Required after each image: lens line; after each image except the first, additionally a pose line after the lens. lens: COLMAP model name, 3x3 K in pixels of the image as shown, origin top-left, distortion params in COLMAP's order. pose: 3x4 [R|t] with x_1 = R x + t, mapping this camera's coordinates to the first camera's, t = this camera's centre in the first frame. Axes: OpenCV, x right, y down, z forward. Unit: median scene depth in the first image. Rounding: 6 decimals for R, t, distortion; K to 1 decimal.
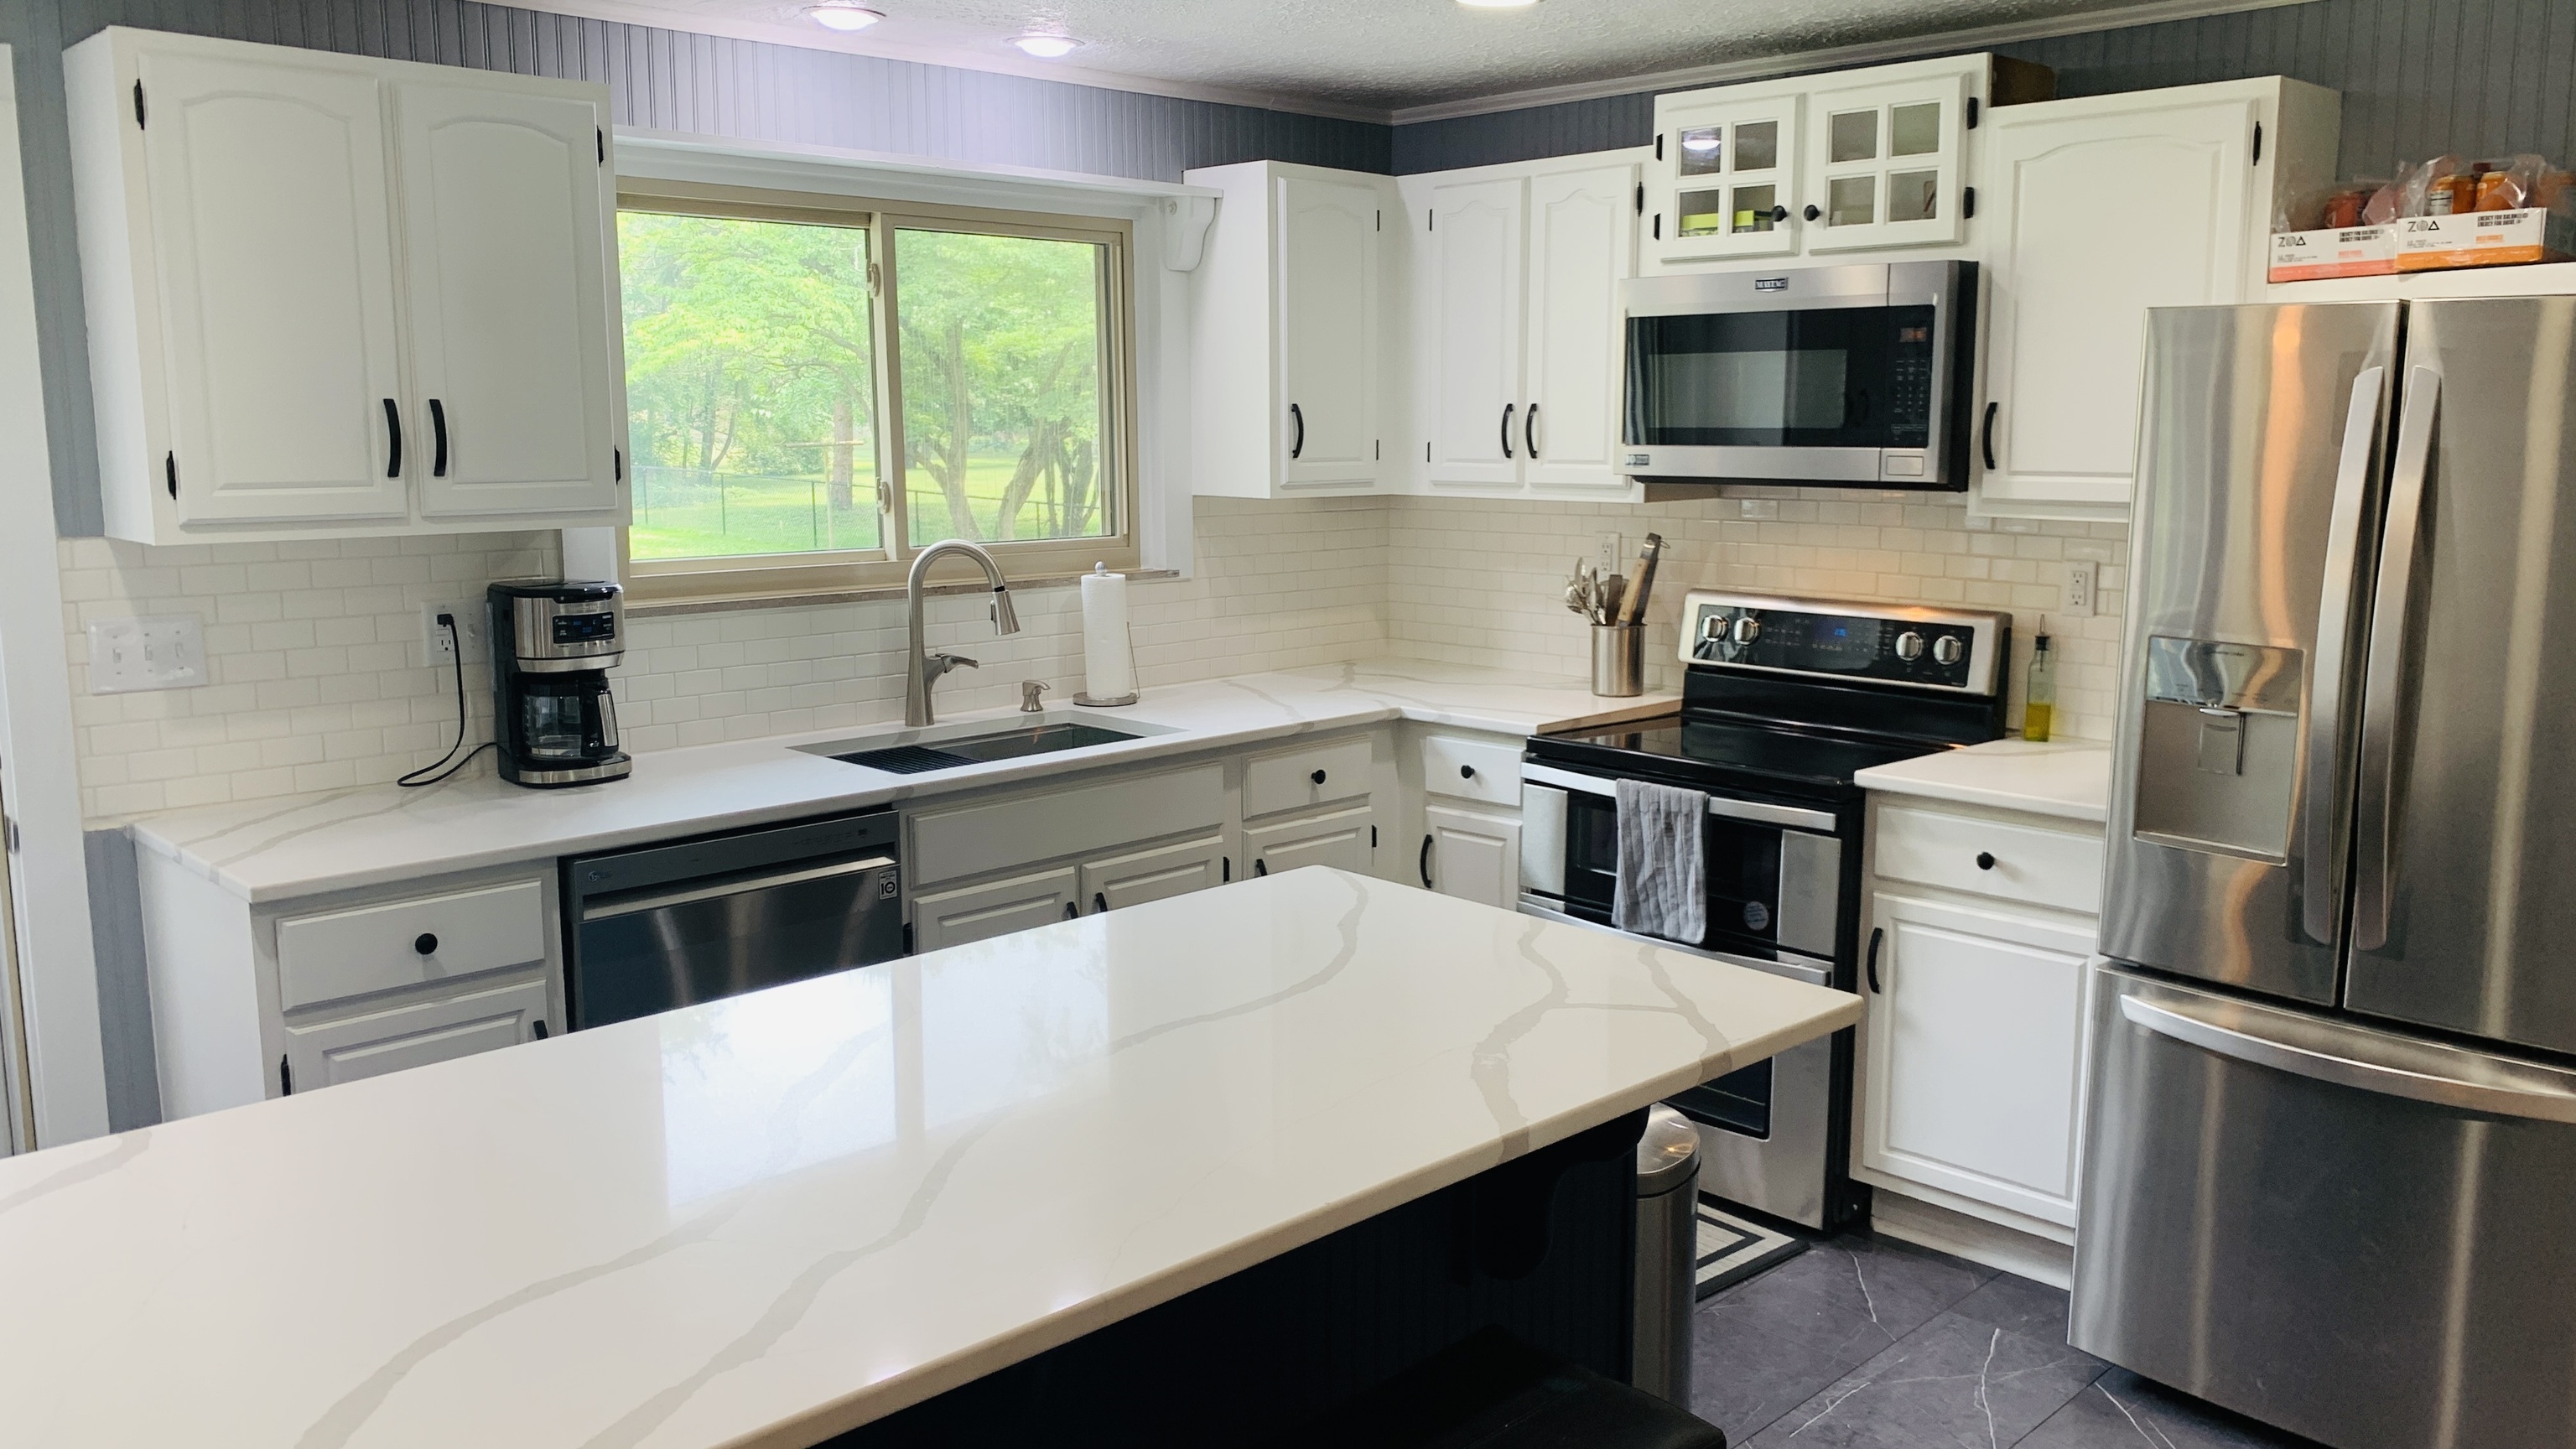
lens RADIAL K [[2013.0, 0, 1333.0], [0, 2013.0, 729.7], [0, 0, 1]] dist [0.045745, -0.053210]
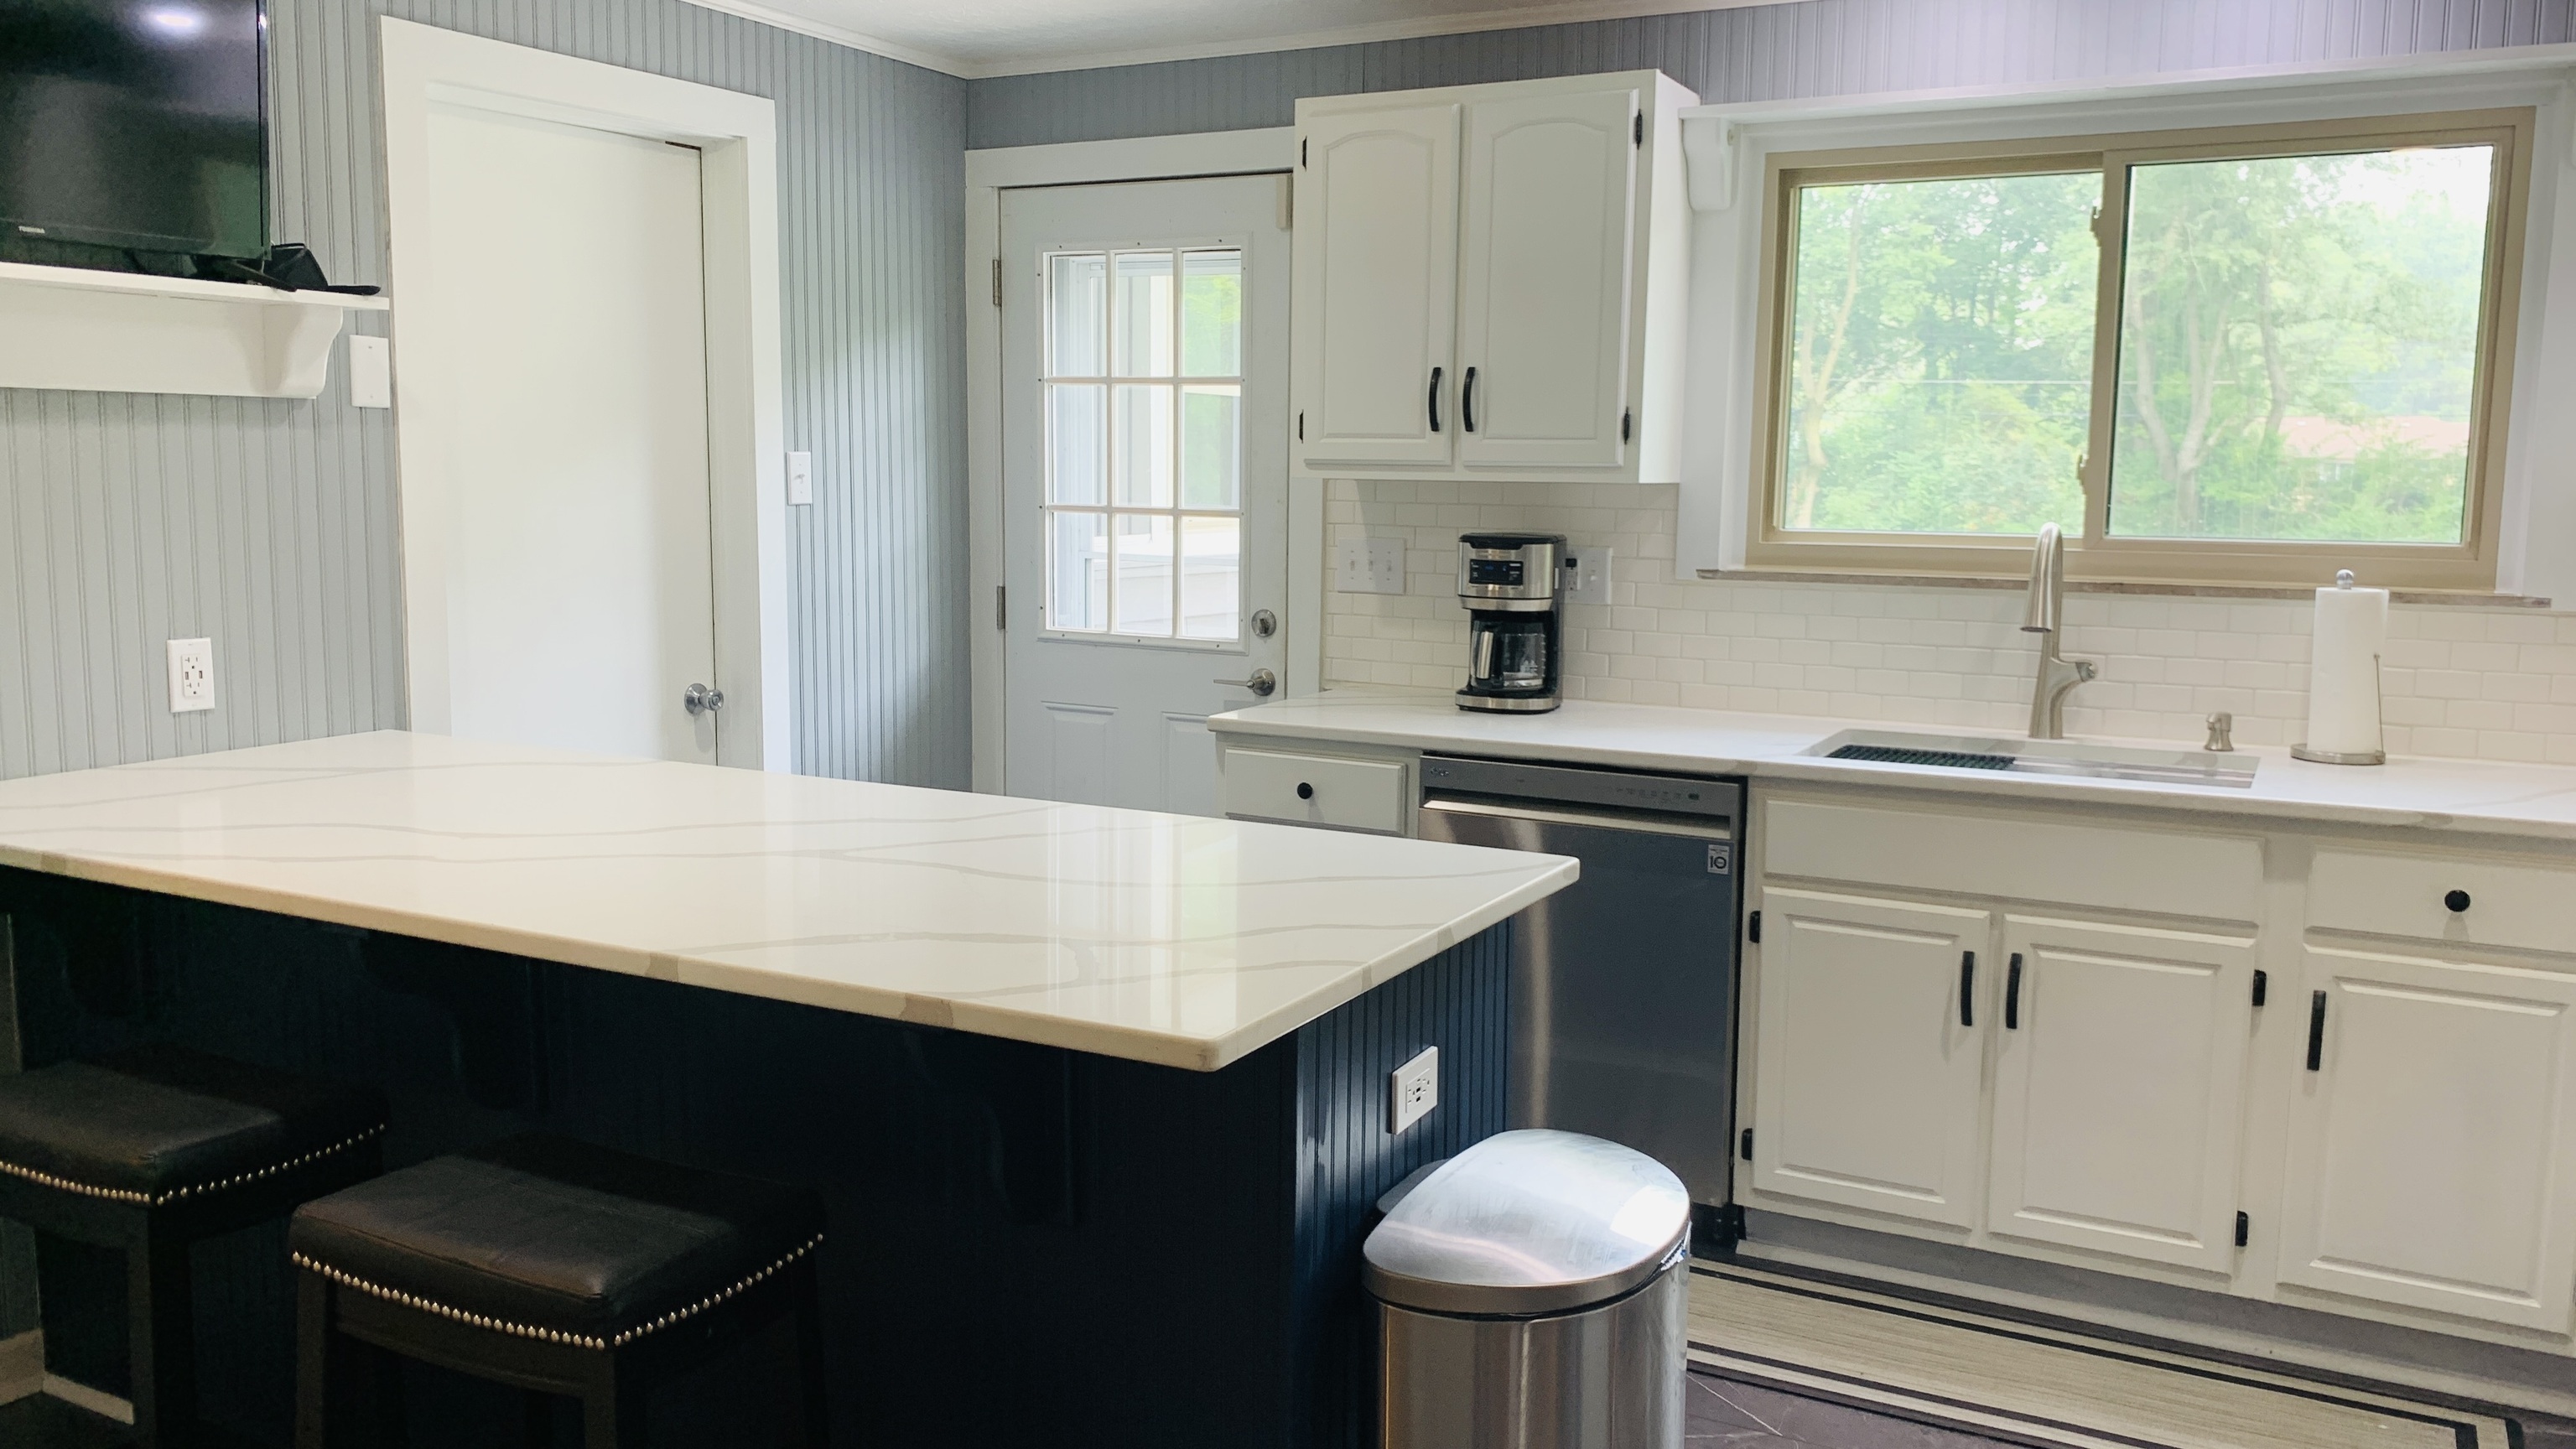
lens RADIAL K [[2013.0, 0, 1330.8], [0, 2013.0, 709.2], [0, 0, 1]] dist [0.045745, -0.053210]
pose [[0.301039, 0.121529, -0.945836, 0.569013], [-0.159536, 0.984286, 0.075693, -0.033664], [0.940172, 0.128109, 0.315696, 0.473593]]
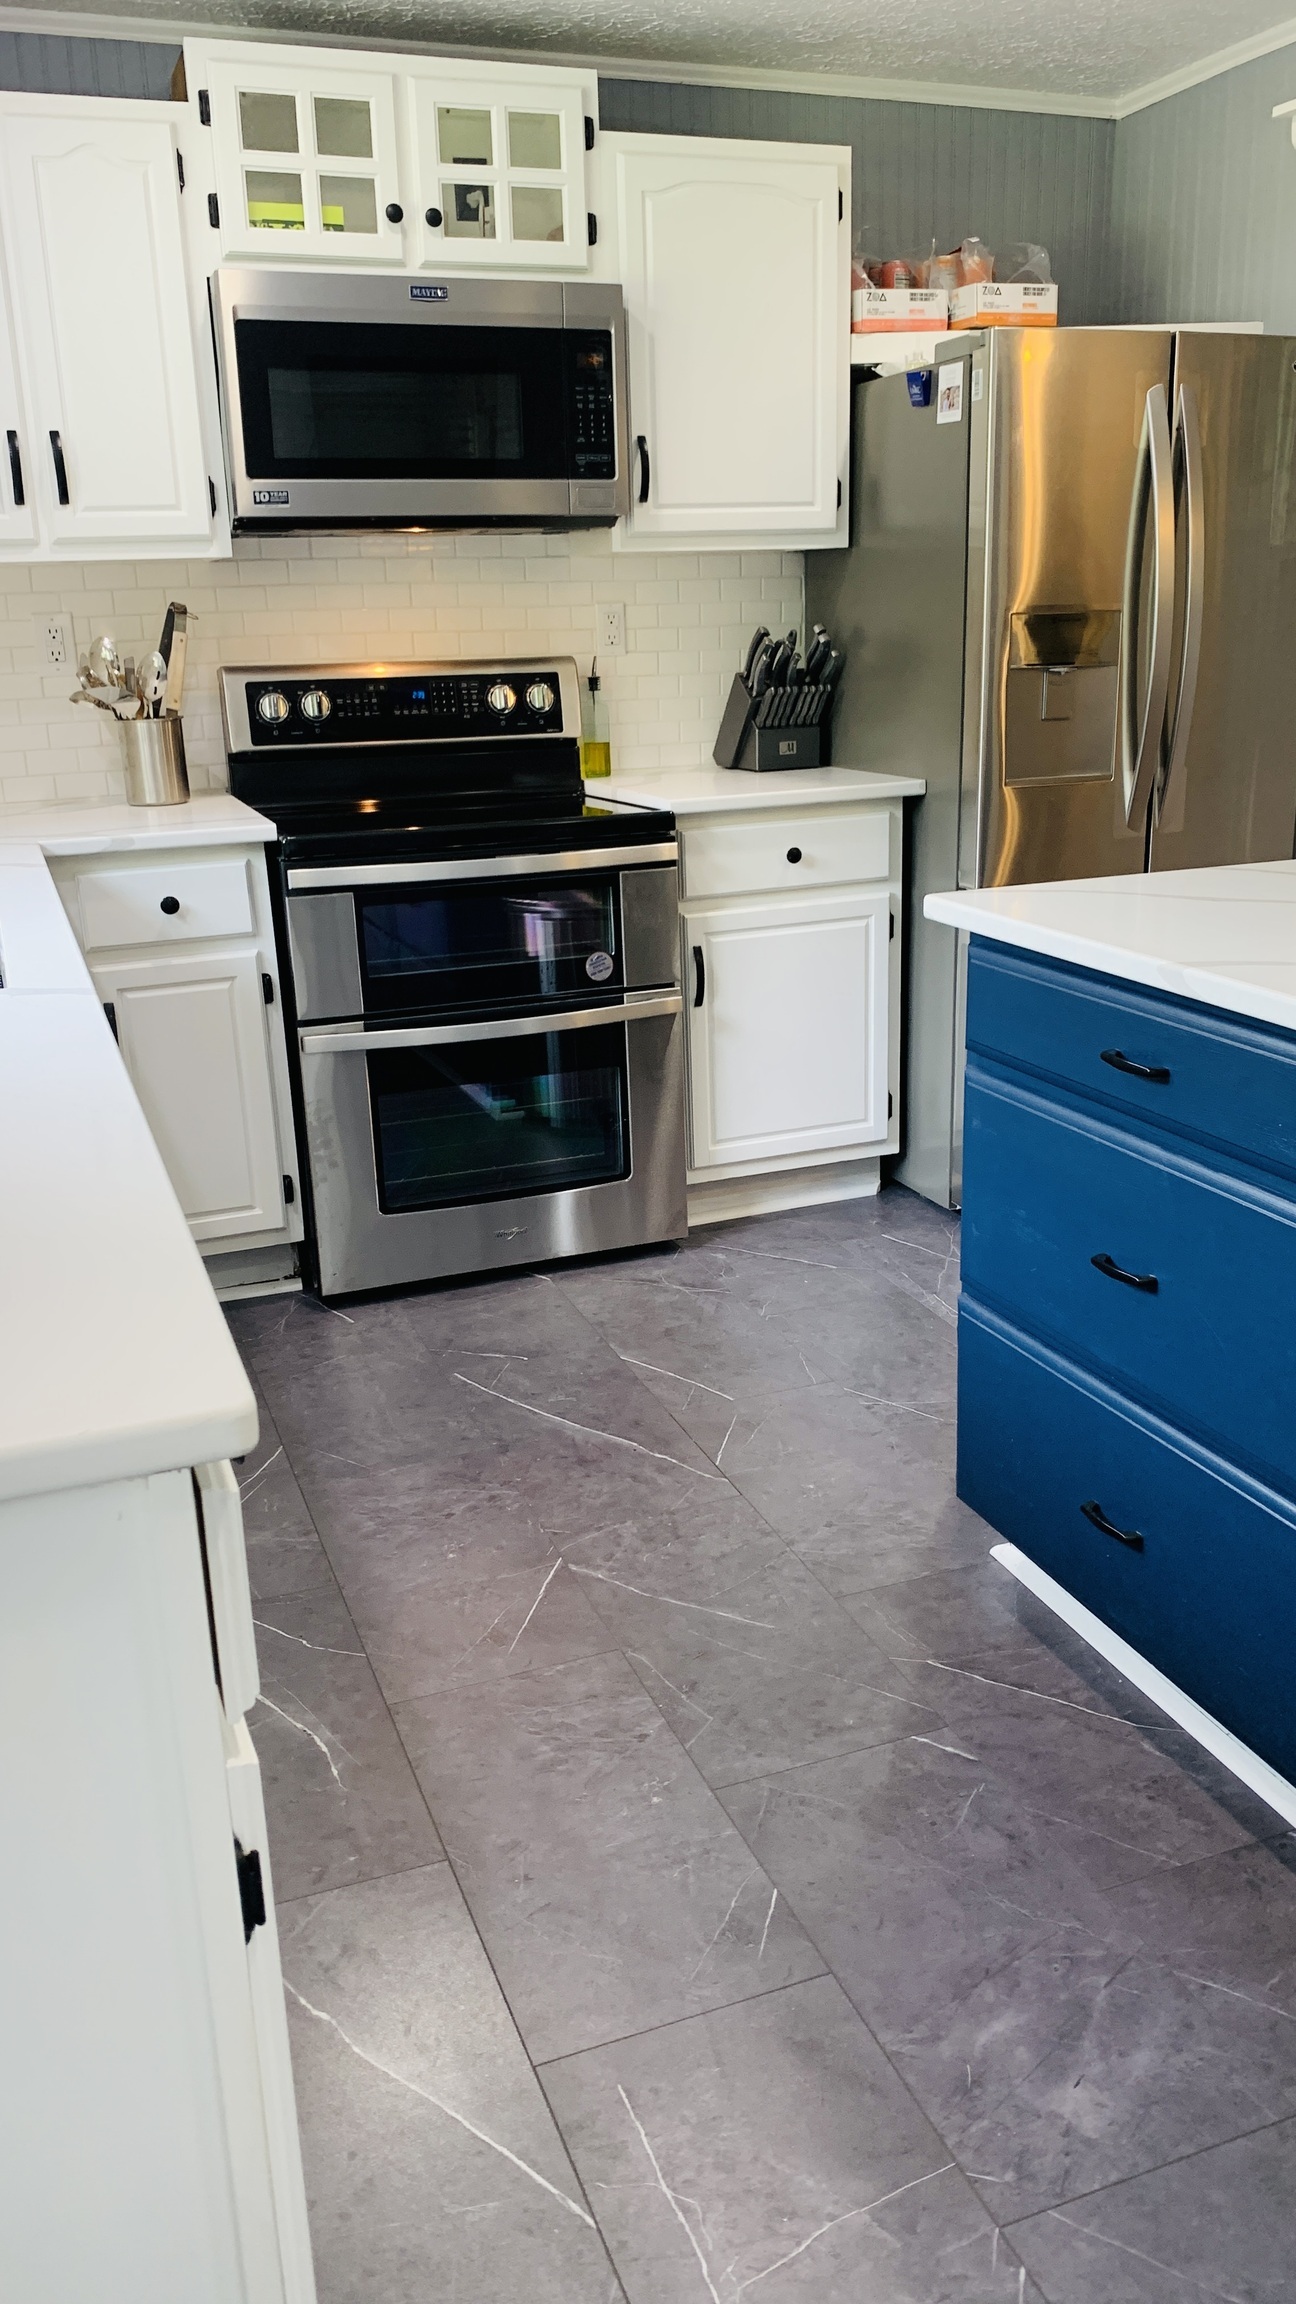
lens RADIAL K [[1800.4, 0, 655.6], [0, 1800.4, 1140.3], [0, 0, 1]] dist [0.045745, -0.053210]
pose [[0.396519, -0.274681, 0.875970, -0.581013], [0.174418, 0.959349, 0.221874, -0.017485], [-0.901305, 0.064807, 0.428309, 0.594870]]
